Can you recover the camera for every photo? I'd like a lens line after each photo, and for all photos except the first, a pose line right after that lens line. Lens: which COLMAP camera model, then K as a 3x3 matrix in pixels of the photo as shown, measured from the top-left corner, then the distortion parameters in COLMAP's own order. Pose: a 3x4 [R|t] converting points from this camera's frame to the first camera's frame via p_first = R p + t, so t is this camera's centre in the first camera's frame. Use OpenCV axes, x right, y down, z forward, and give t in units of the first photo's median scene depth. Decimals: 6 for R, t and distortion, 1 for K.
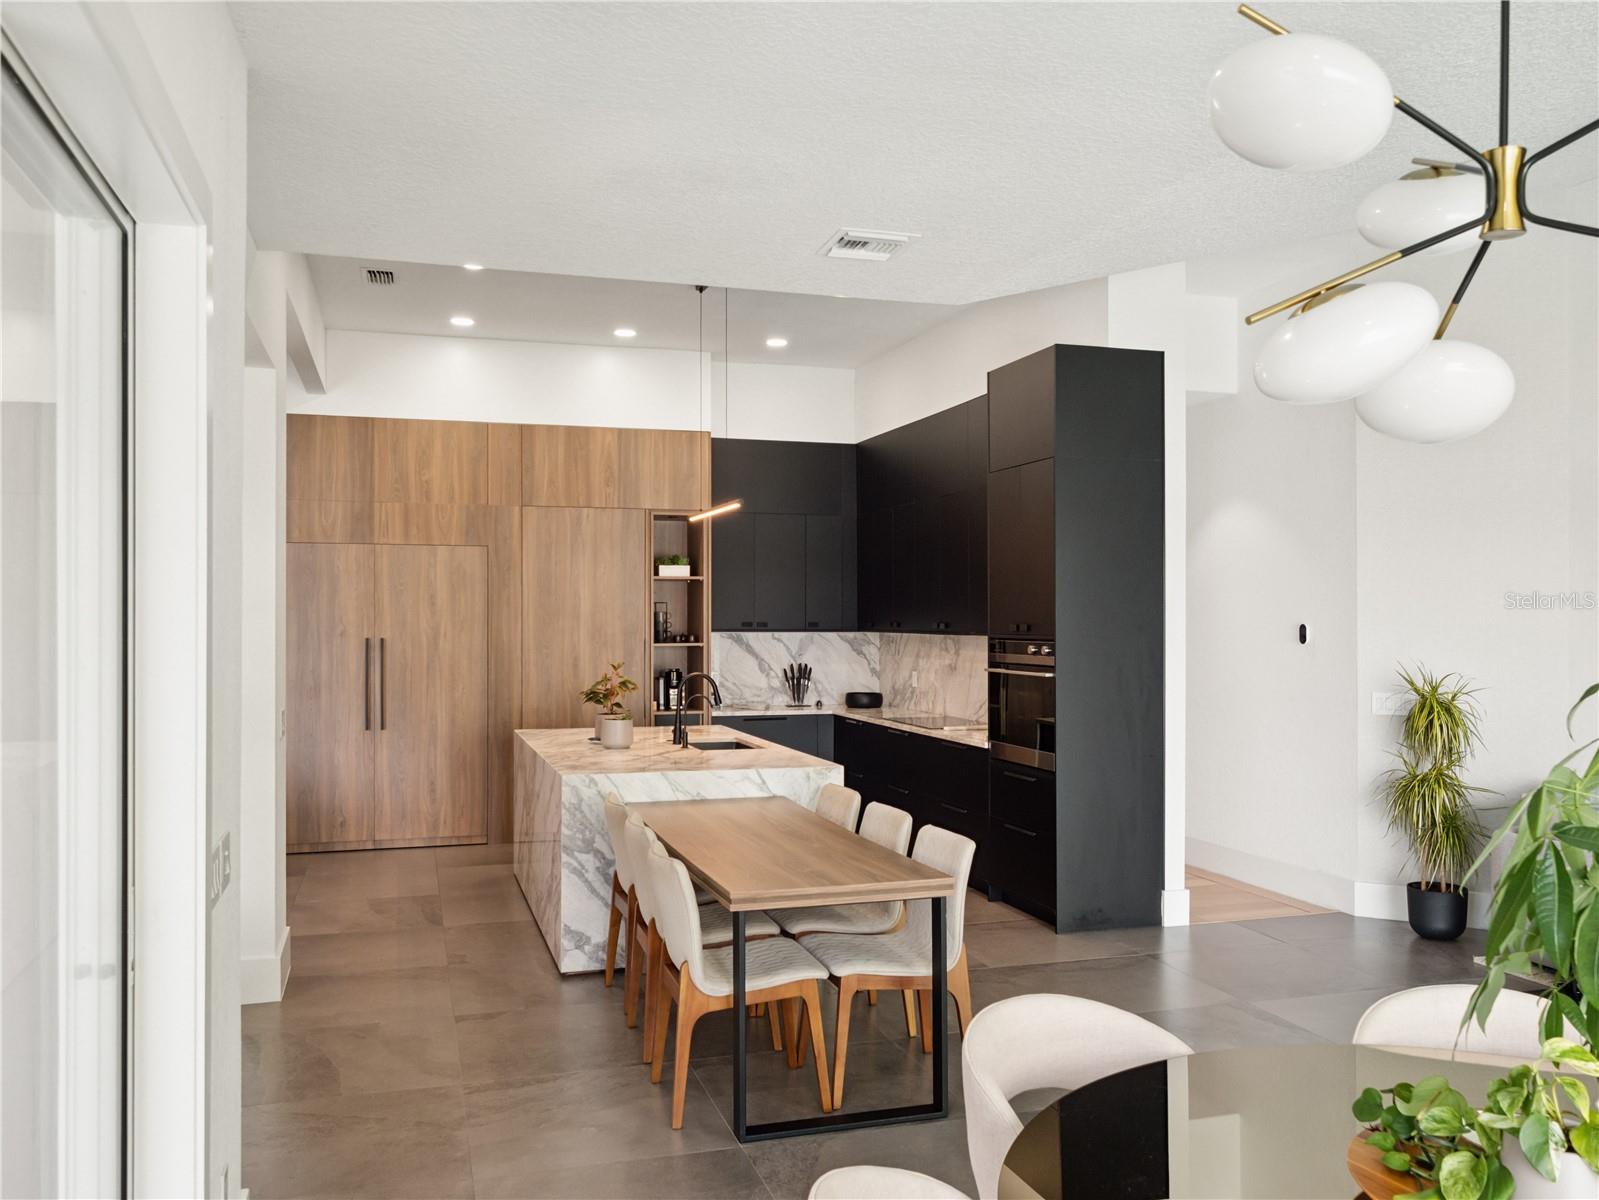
lens RADIAL K [[1309.7, 0, 798.0], [0, 1309.7, 604.8], [0, 0, 1]] dist [0.000537, -0.001151]
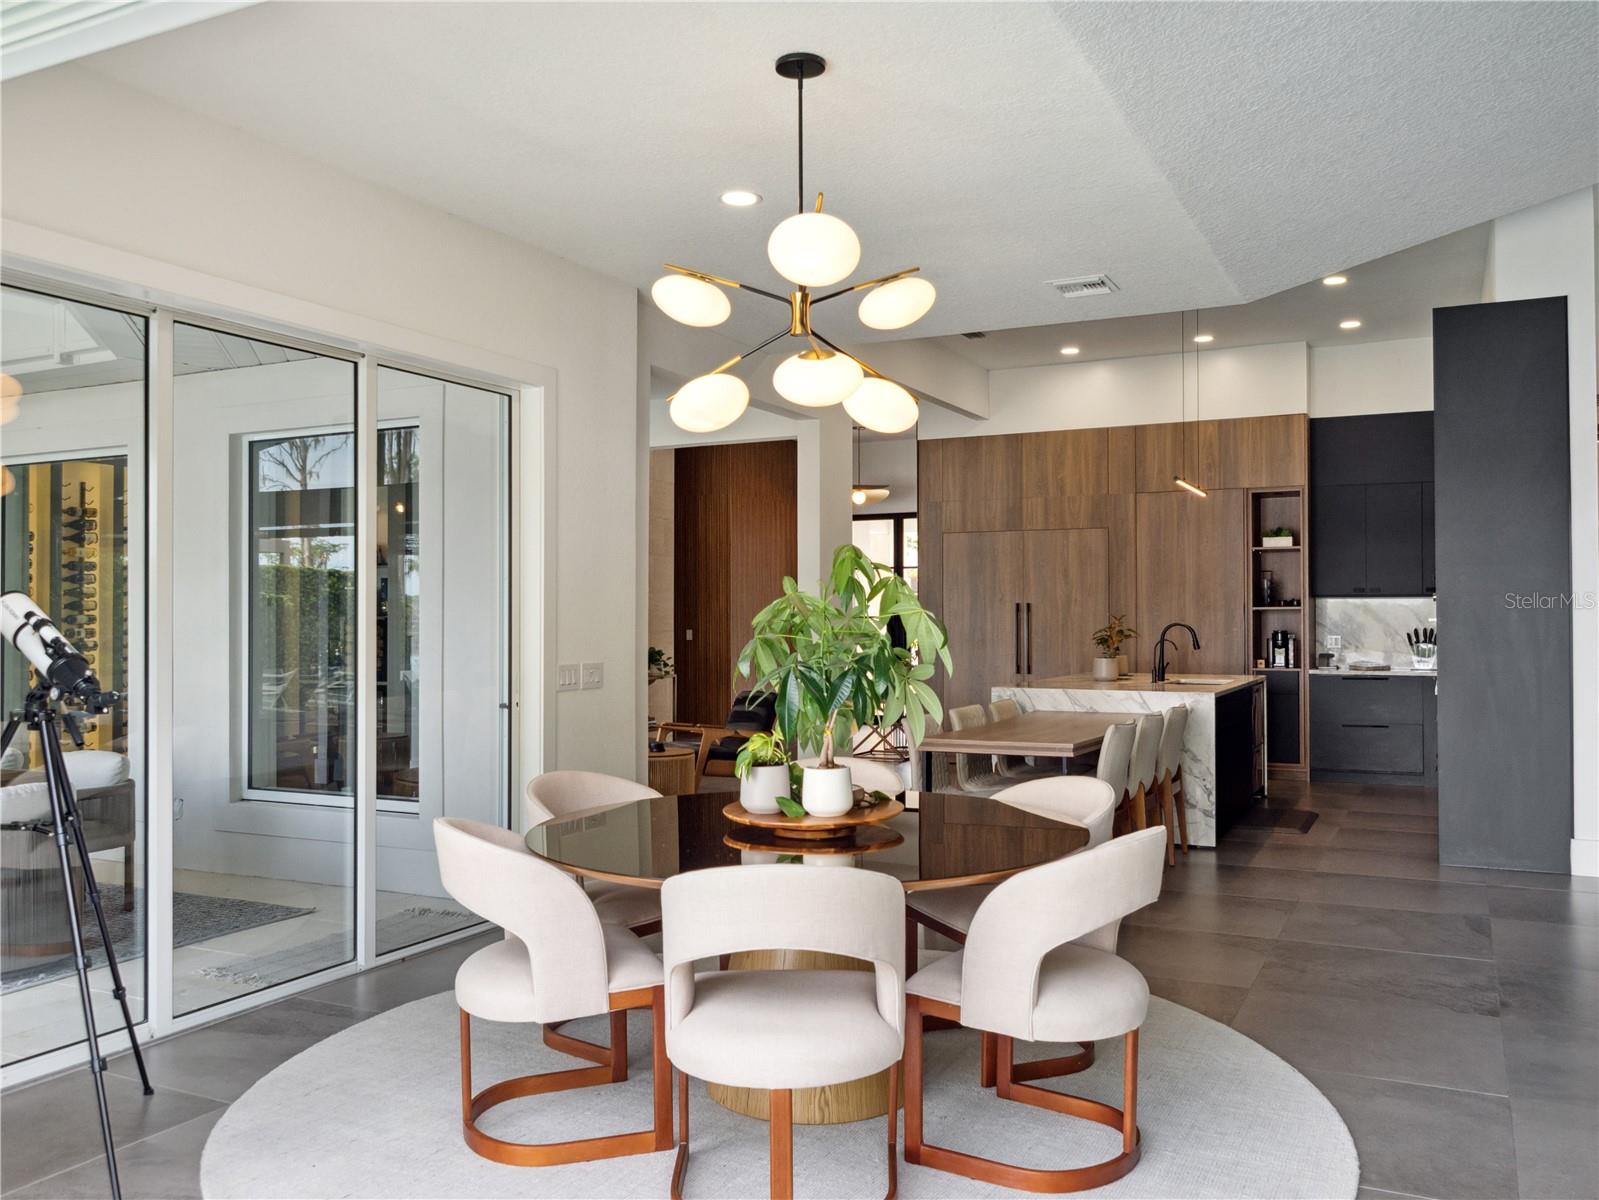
lens RADIAL K [[1309.7, 0, 799.6], [0, 1309.7, 603.0], [0, 0, 1]] dist [0.000537, -0.001151]
pose [[0.724693, -0.010803, -0.688988, 0.398655], [0.008226, 0.999941, -0.007026, 0.031818], [0.689023, -0.000576, 0.724739, -0.088193]]
